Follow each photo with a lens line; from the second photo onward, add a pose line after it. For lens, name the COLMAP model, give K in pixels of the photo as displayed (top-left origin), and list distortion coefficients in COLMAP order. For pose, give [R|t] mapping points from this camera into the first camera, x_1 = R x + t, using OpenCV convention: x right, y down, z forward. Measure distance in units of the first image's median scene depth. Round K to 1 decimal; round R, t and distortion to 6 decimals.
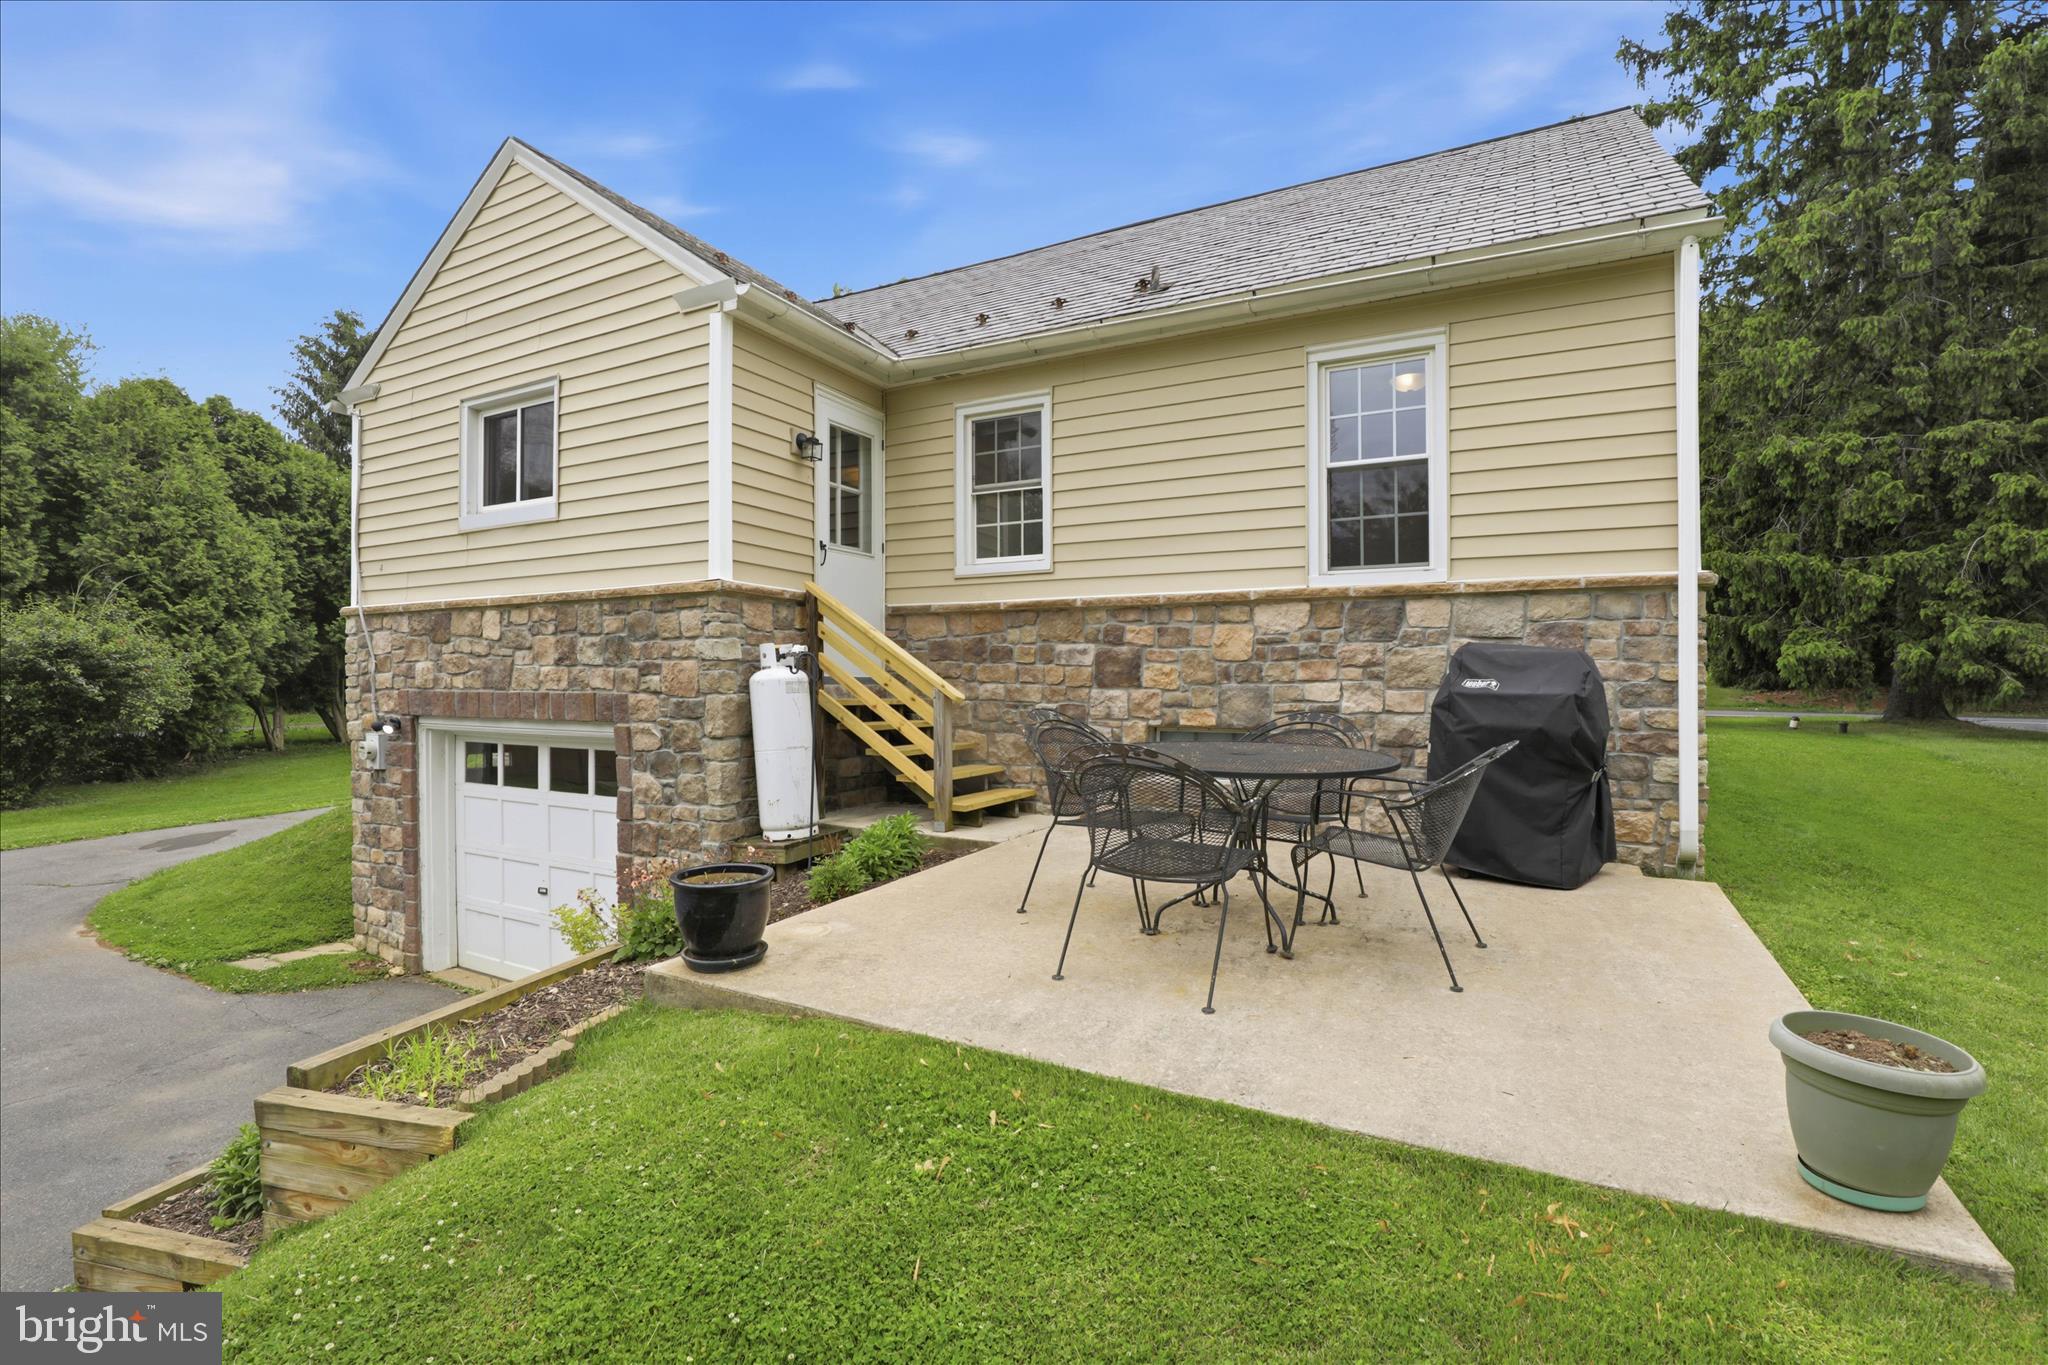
lens RADIAL K [[923.3, 0, 1024.8], [0, 923.3, 676.7], [0, 0, 1]] dist [-0.028269, 0.000687]
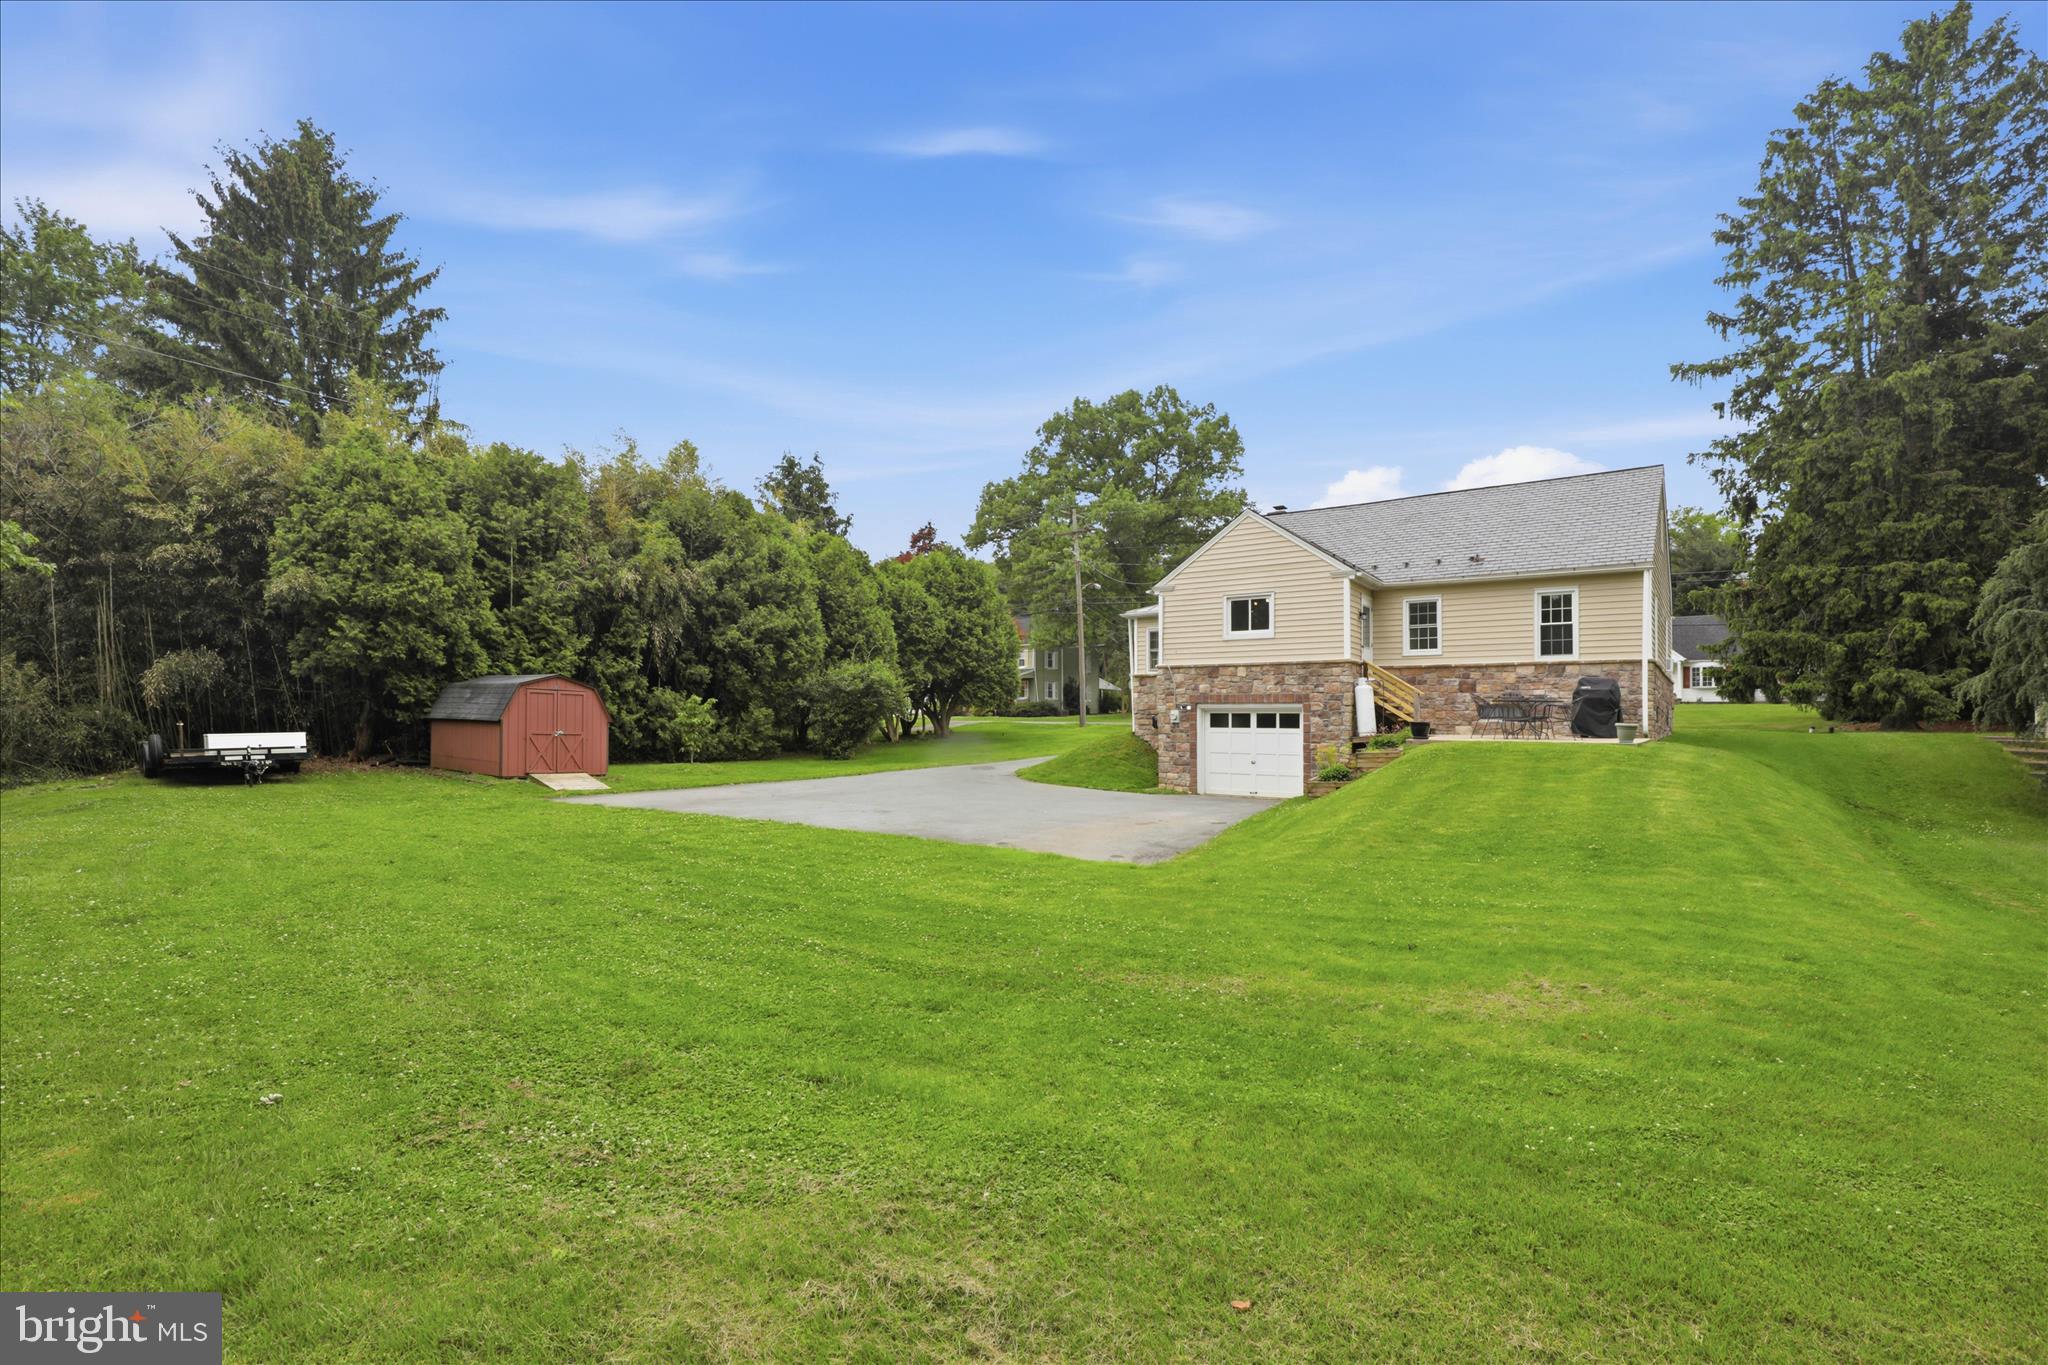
lens RADIAL K [[920.8, 0, 1010.5], [0, 920.8, 711.3], [0, 0, 1]] dist [-0.028230, 0.001148]
pose [[0.987823, 0.007170, -0.155419, -0.872341], [-0.009156, 0.999885, -0.012069, 0.117184], [0.155315, 0.013345, 0.987775, -2.120378]]
